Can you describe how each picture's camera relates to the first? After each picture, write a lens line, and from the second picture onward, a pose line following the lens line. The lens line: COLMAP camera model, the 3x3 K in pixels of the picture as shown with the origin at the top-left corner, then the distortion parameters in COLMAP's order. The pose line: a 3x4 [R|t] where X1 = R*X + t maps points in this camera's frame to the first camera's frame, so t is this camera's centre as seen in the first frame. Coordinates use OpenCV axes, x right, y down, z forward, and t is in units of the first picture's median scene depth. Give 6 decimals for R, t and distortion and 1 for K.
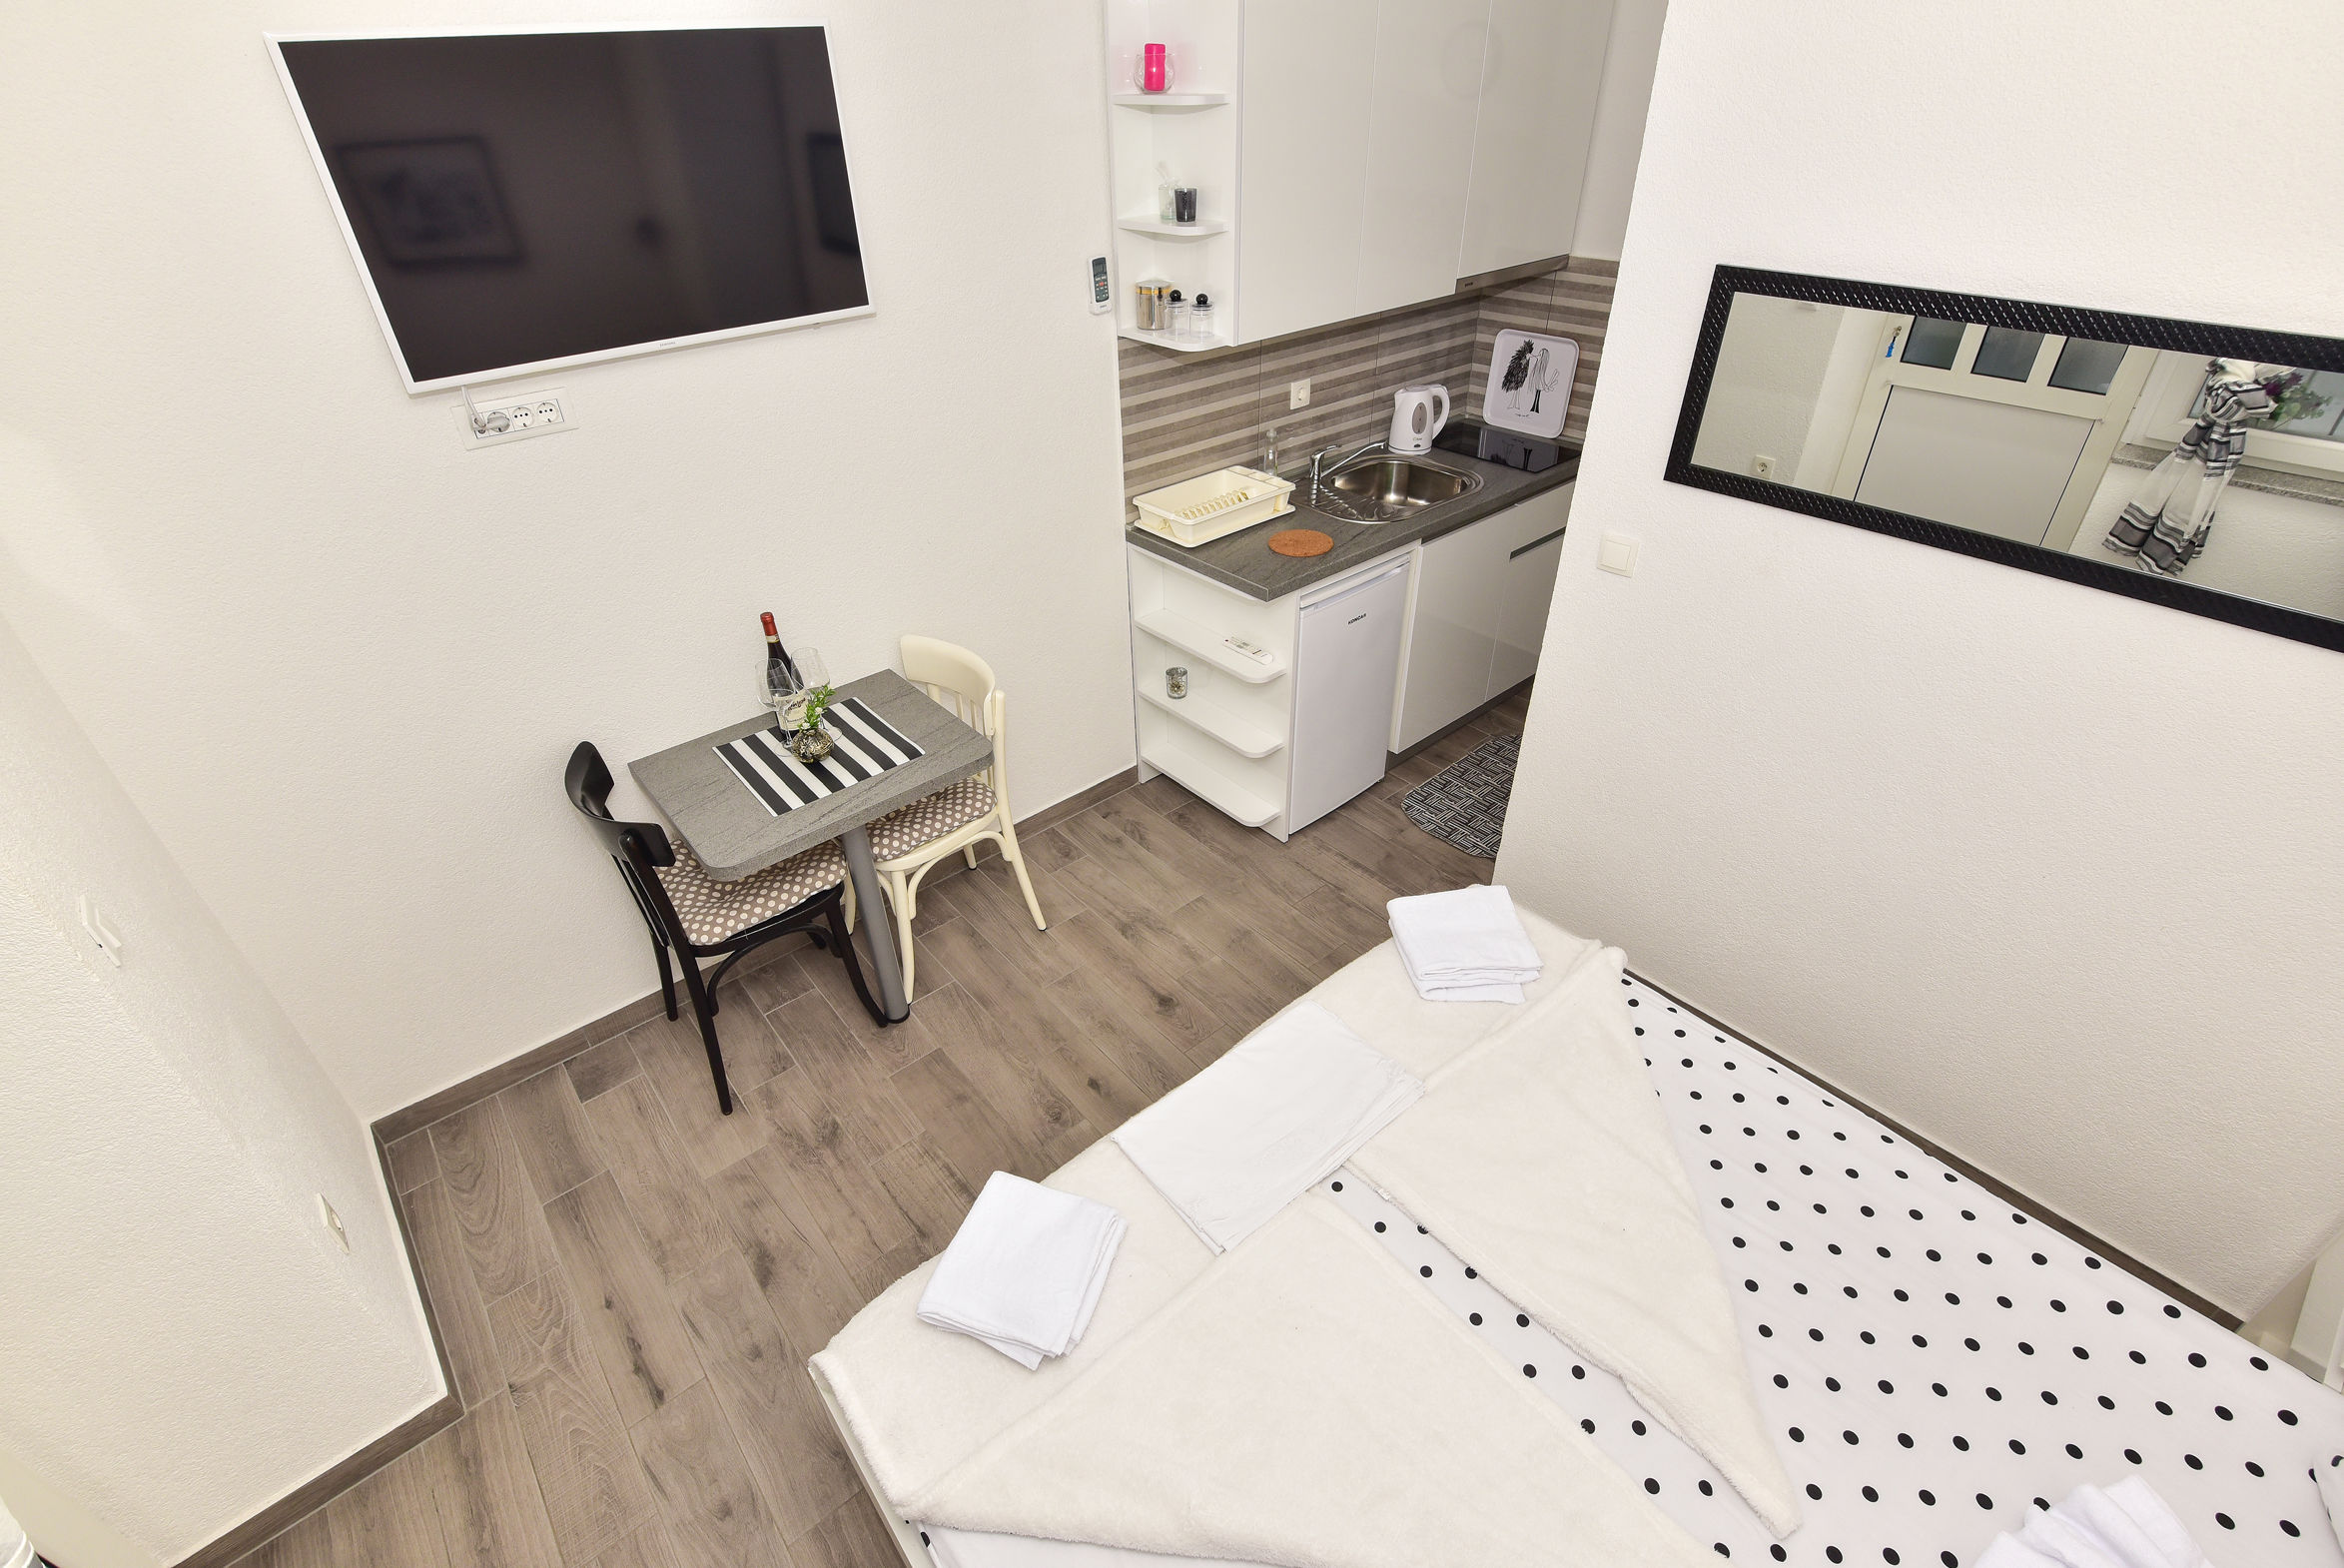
lens RADIAL K [[1057.2, 0, 1156.8], [0, 1057.2, 775.1], [0, 0, 1]] dist [0.025556, -0.028851]
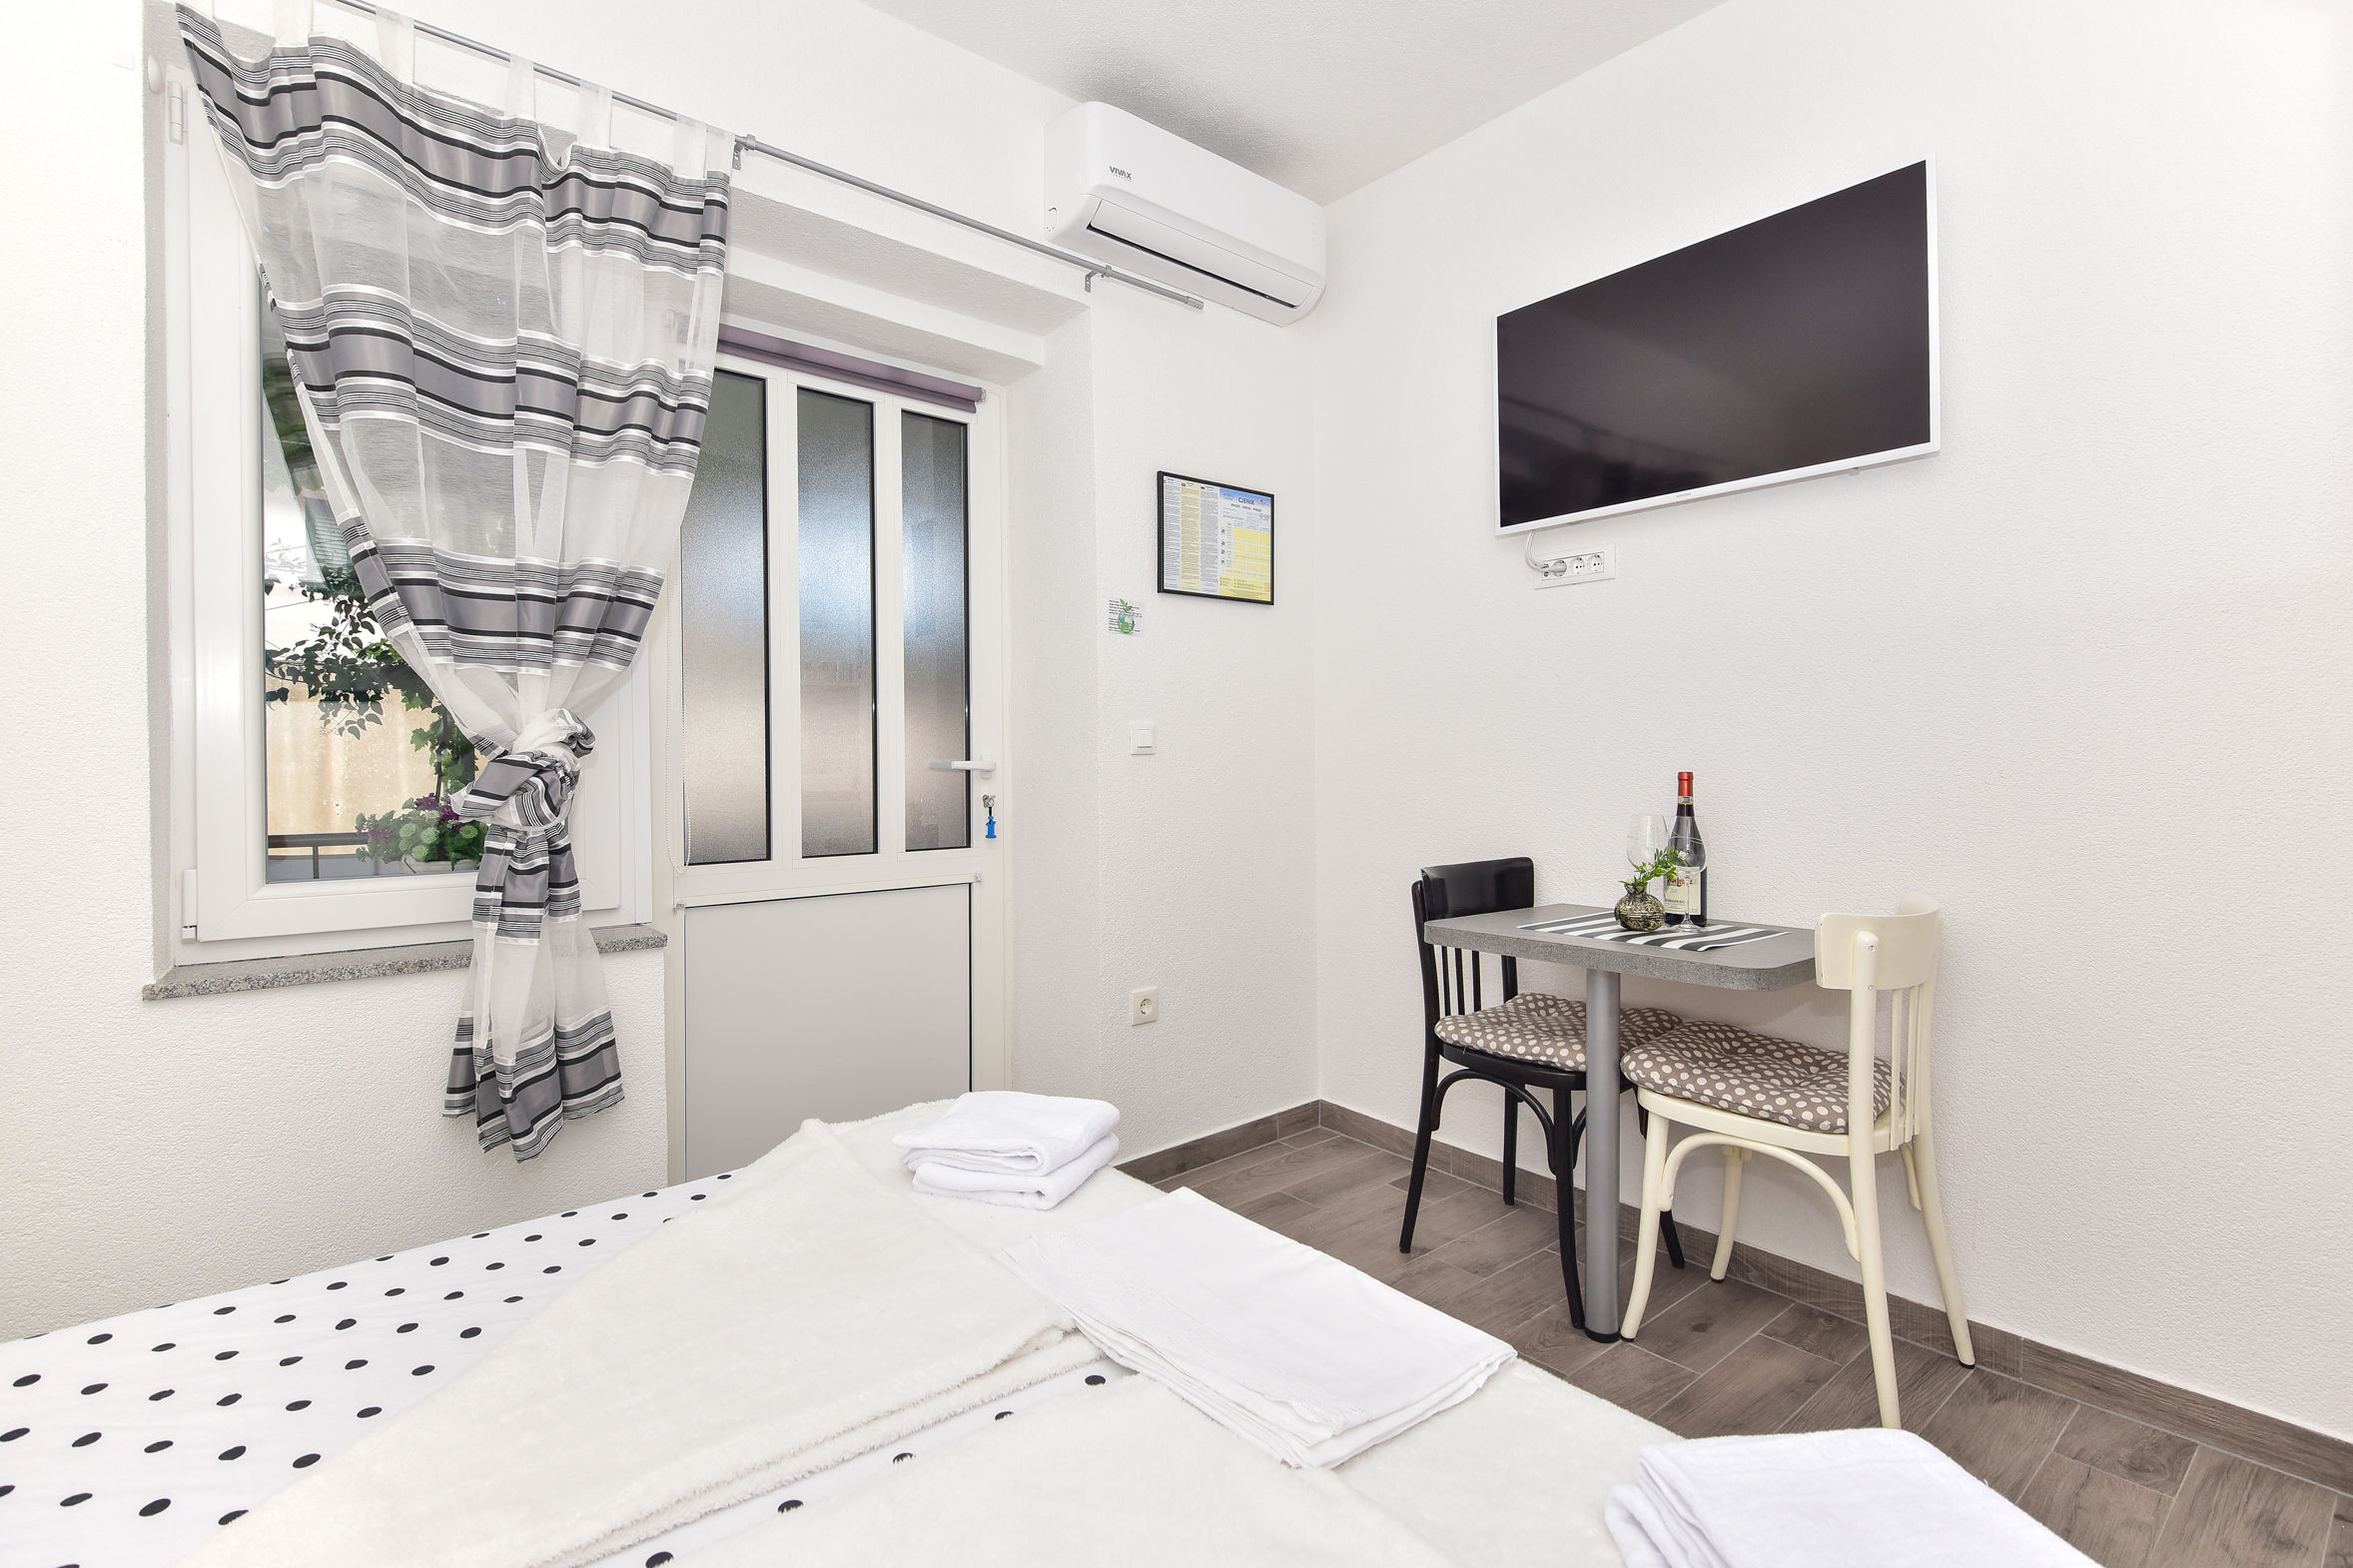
lens RADIAL K [[1084.2, 0, 1218.3], [0, 1084.2, 763.3], [0, 0, 1]] dist [0.023095, -0.015816]
pose [[0.014545, 0.030959, -0.999415, 0.421833], [-0.556653, 0.830558, 0.017627, 0.035779], [0.830618, 0.556071, 0.029314, 0.495698]]
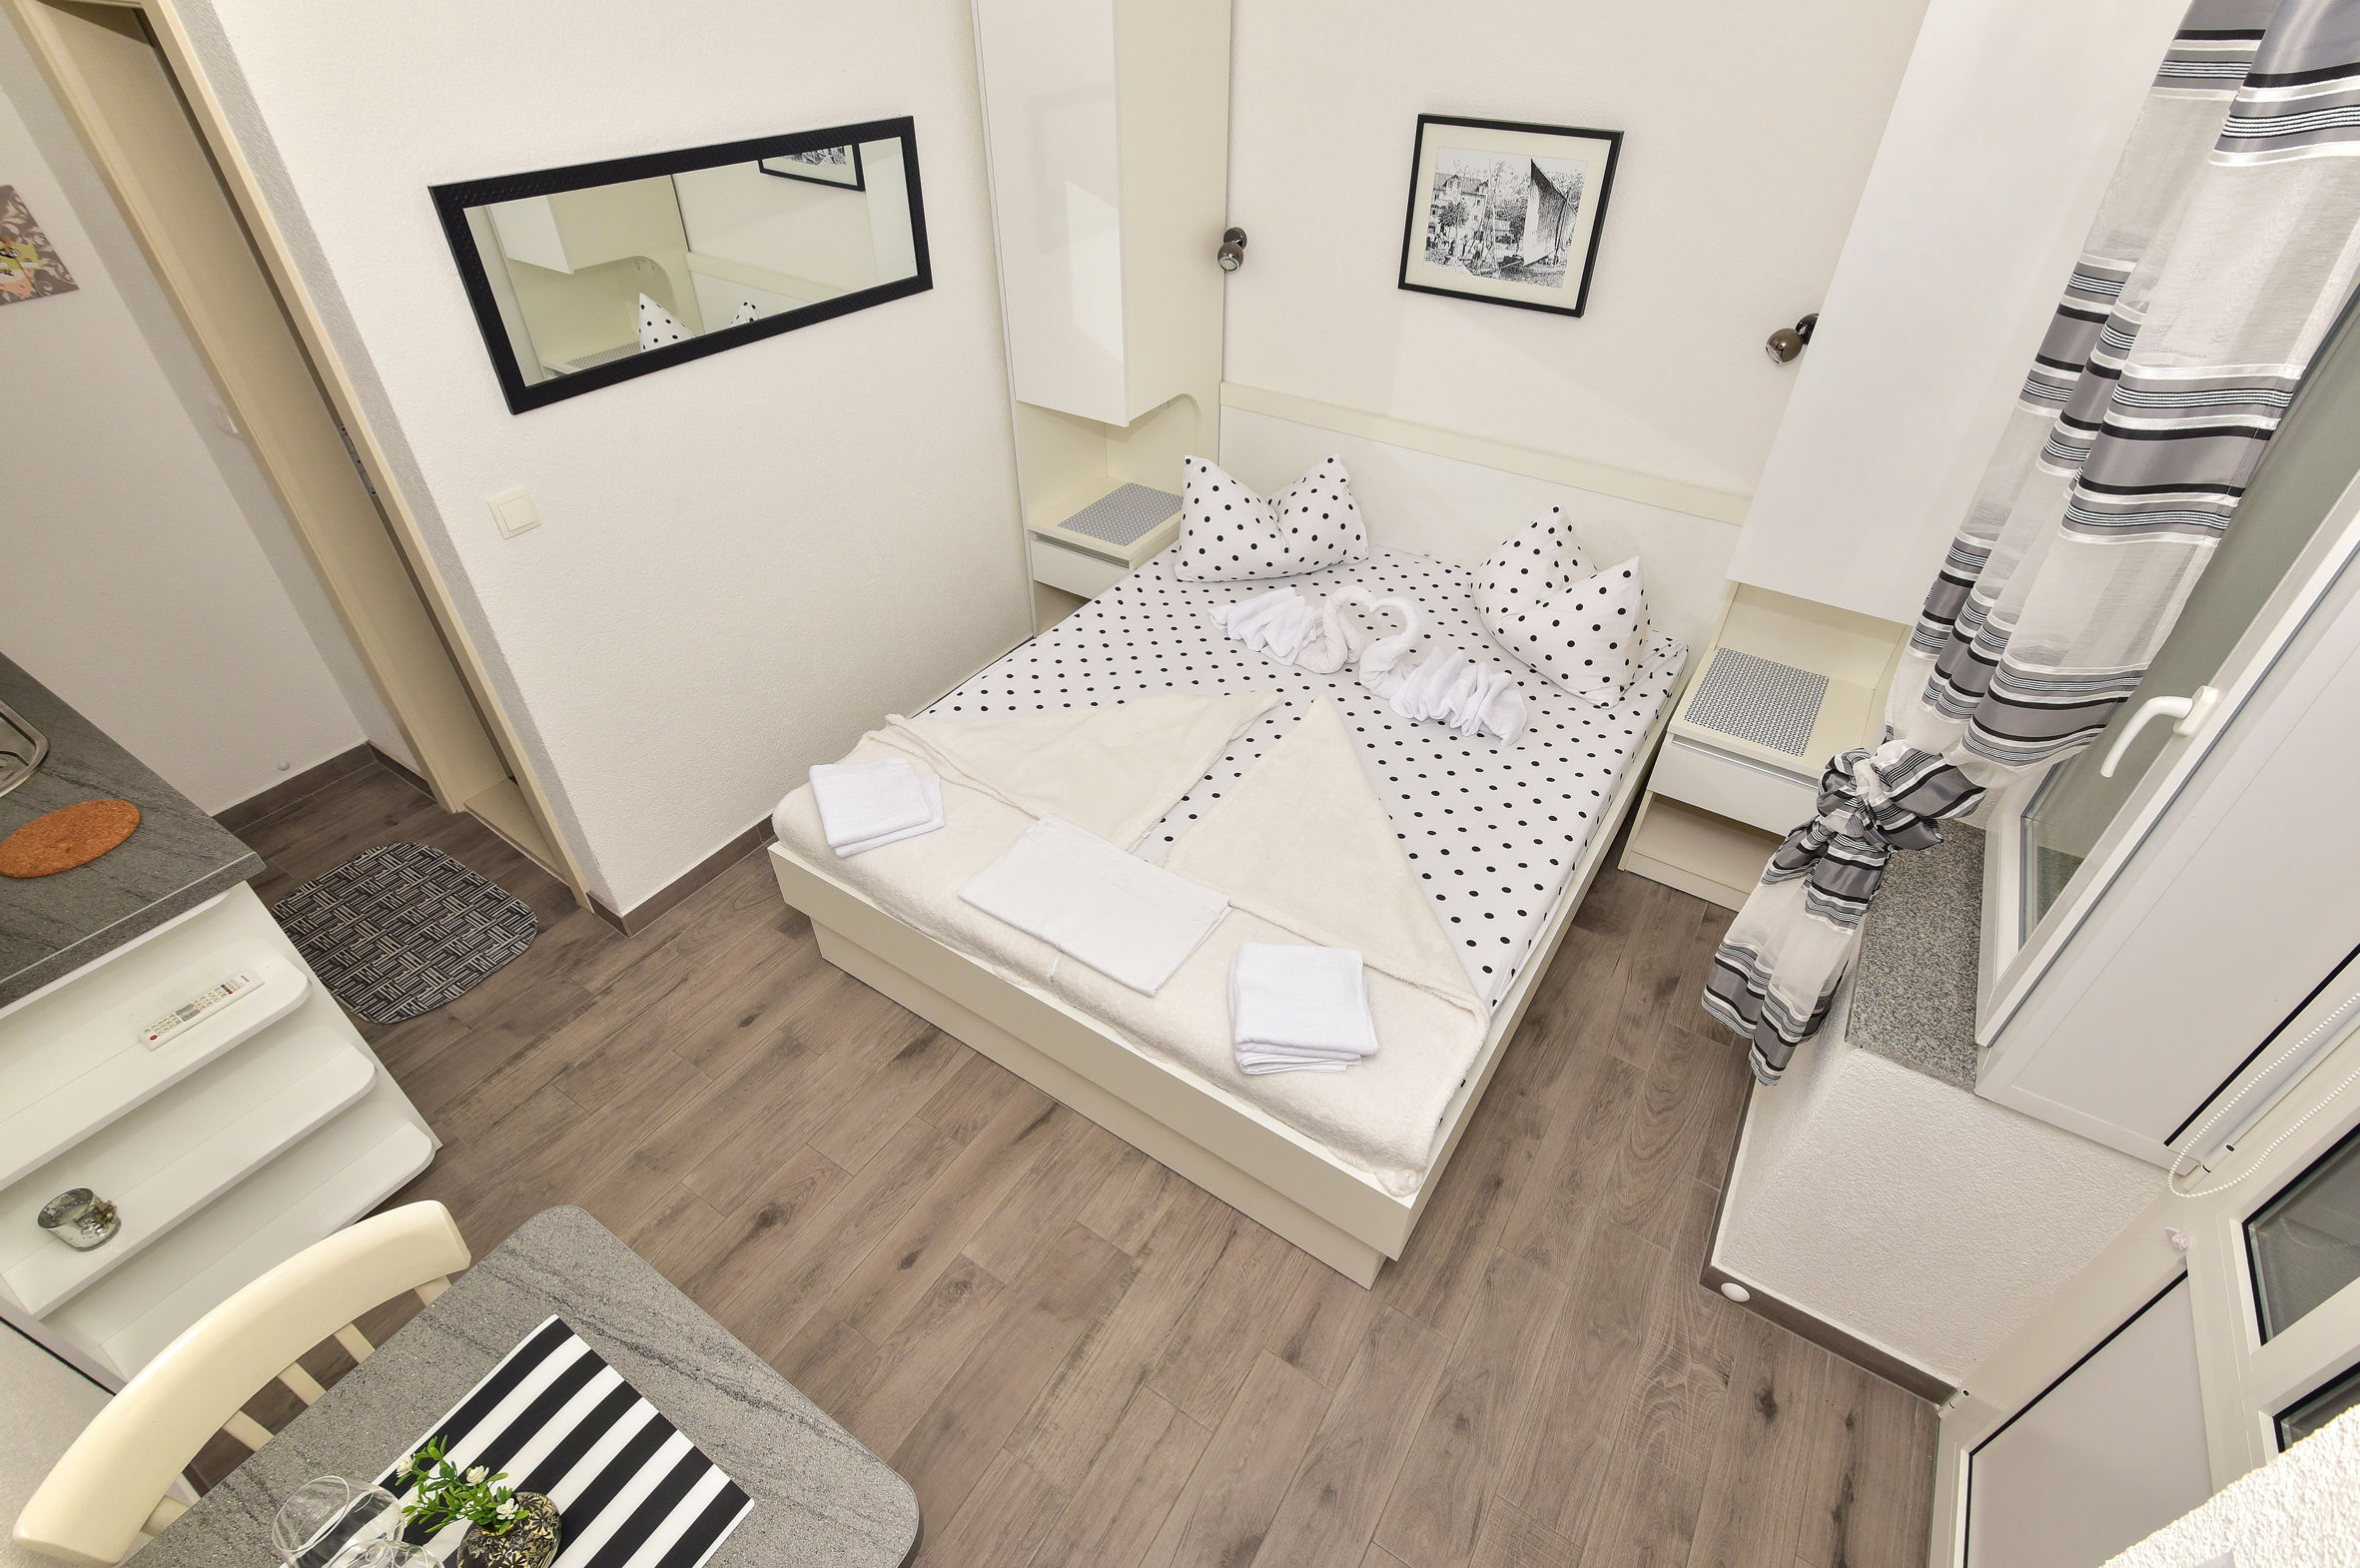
lens RADIAL K [[1056.9, 0, 1208.8], [0, 1056.9, 763.4], [0, 0, 1]] dist [0.021480, -0.016133]
pose [[-0.311119, -0.564262, 0.764731, -0.451113], [0.529425, 0.565343, 0.632531, -0.266560], [-0.789249, 0.601660, 0.122845, 0.406022]]
